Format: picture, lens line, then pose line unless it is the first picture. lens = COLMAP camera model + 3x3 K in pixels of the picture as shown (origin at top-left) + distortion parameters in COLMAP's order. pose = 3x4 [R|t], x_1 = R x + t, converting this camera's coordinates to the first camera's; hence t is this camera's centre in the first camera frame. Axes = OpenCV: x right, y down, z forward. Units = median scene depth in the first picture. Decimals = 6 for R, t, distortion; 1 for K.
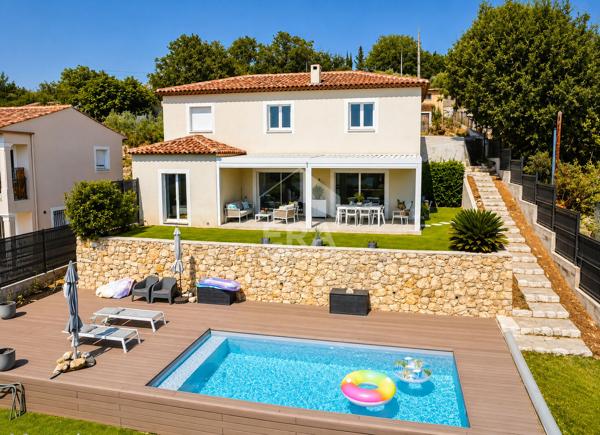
lens RADIAL K [[456.3, 0, 305.9], [0, 456.3, 218.1], [0, 0, 1]] dist [0.004417, 0.003328]
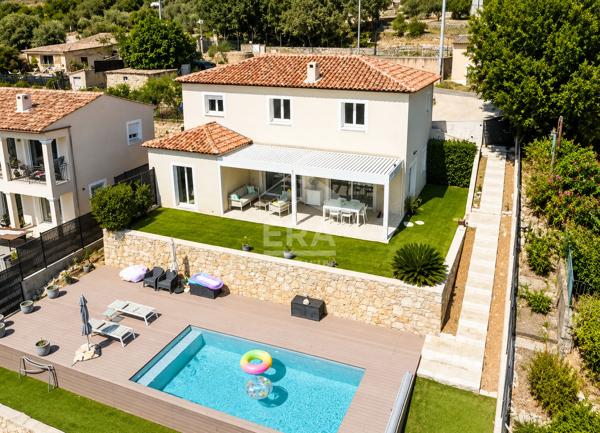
lens RADIAL K [[487.9, 0, 300.0], [0, 487.9, 216.5], [0, 0, 1]] dist [-0.003272, -0.001532]
pose [[0.981003, 0.059075, -0.184779, 0.262407], [-0.015806, 0.973679, 0.227373, -0.300145], [0.193348, -0.220133, 0.956116, -0.149592]]
